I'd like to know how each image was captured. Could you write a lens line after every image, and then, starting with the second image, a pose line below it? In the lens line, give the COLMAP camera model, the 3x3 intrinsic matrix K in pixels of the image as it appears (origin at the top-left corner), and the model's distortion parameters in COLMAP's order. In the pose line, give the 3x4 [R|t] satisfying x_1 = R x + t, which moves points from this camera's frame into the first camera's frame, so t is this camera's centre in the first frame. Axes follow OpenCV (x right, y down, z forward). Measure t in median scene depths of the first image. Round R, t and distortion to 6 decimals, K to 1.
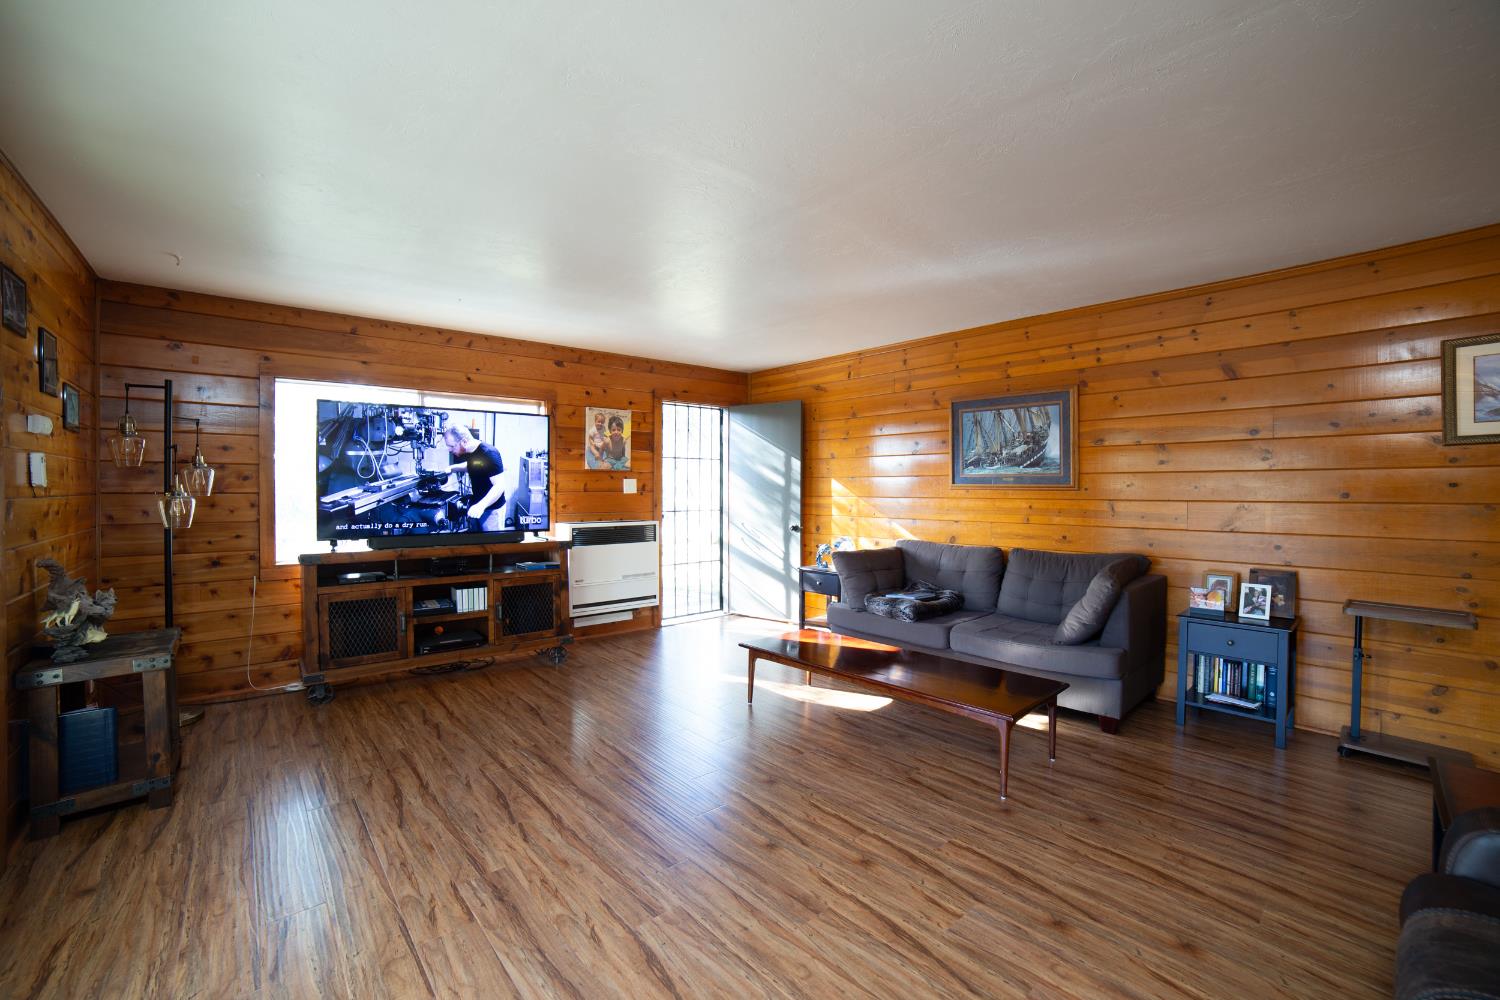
lens RADIAL K [[607.7, 0, 745.5], [0, 607.7, 492.5], [0, 0, 1]] dist [-0.100853, 0.032477]
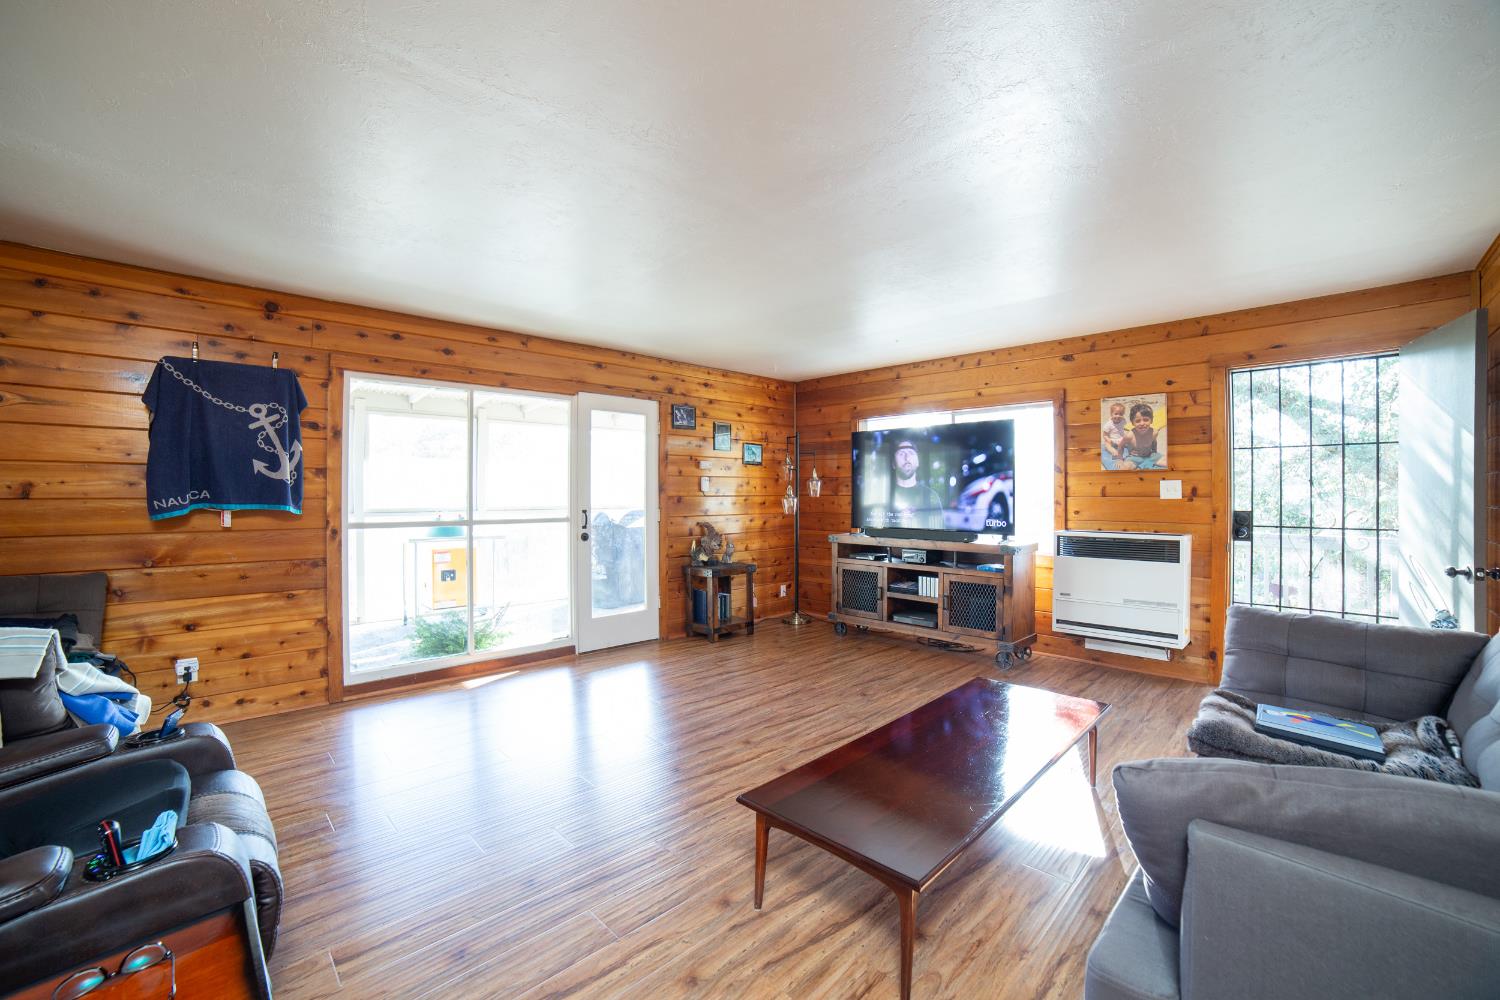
lens RADIAL K [[607.7, 0, 745.5], [0, 607.7, 492.5], [0, 0, 1]] dist [-0.100853, 0.032477]
pose [[0.061286, 0.000618, -0.998120, 0.563697], [-0.006512, 0.999979, 0.000219, -0.003905], [0.998099, 0.006486, 0.061289, 0.445034]]
